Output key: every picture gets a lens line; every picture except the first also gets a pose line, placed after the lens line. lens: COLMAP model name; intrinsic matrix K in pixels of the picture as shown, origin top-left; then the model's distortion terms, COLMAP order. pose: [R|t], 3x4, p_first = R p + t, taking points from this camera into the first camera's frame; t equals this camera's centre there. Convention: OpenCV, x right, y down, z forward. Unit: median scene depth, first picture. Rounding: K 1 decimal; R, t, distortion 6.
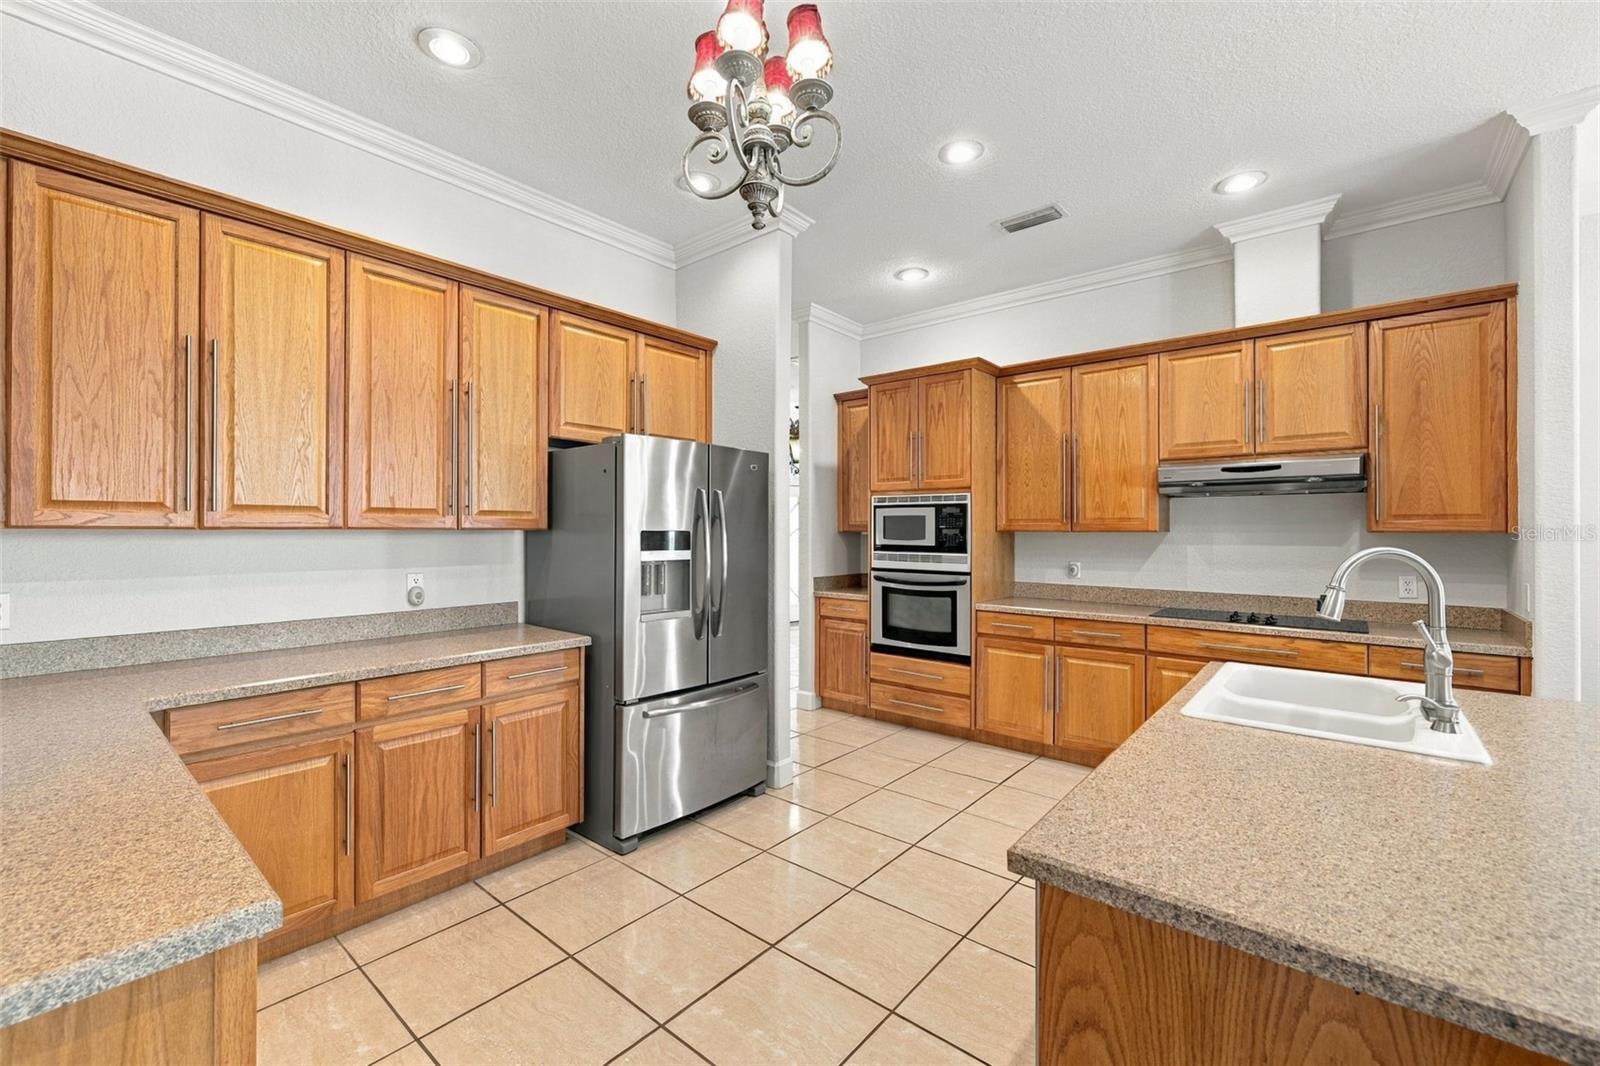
lens RADIAL K [[670.2, 0, 789.0], [0, 670.2, 530.2], [0, 0, 1]] dist [-0.004214, -0.000066]
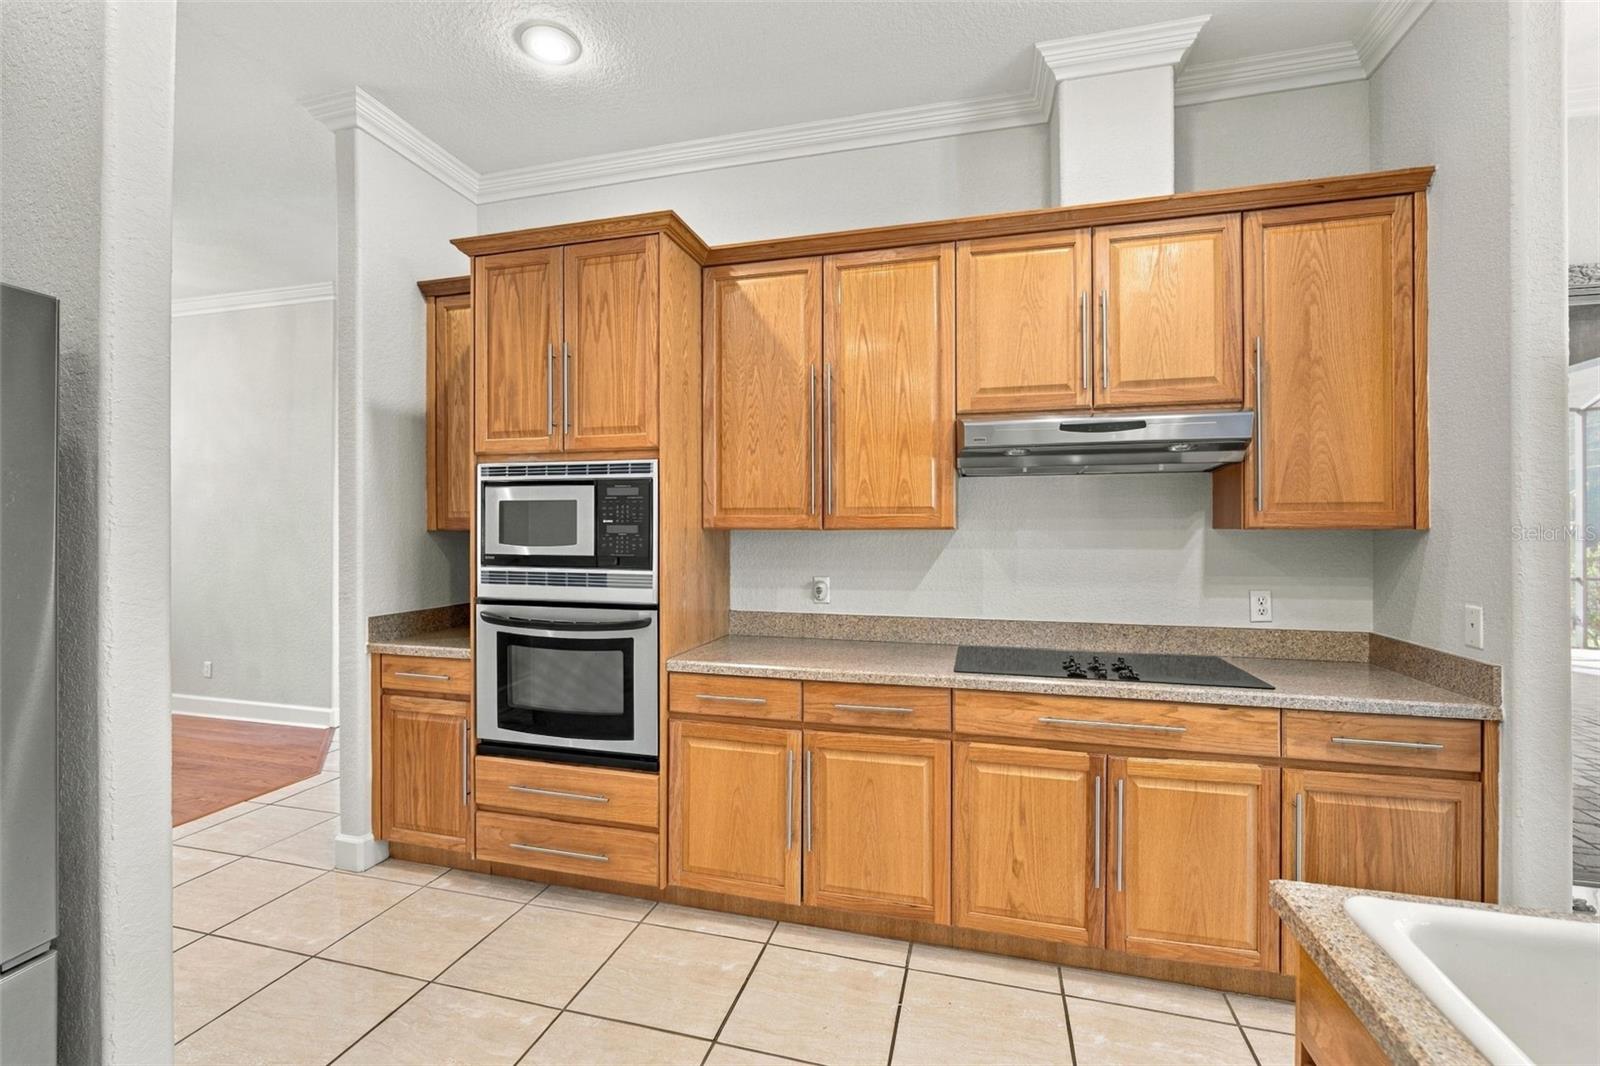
lens RADIAL K [[670.2, 0, 796.8], [0, 670.2, 531.3], [0, 0, 1]] dist [-0.004214, -0.000066]
pose [[0.902066, -0.002795, 0.431589, 0.138015], [0.001613, 0.999994, 0.003103, 0.001906], [-0.431595, -0.002103, 0.902065, 0.459962]]
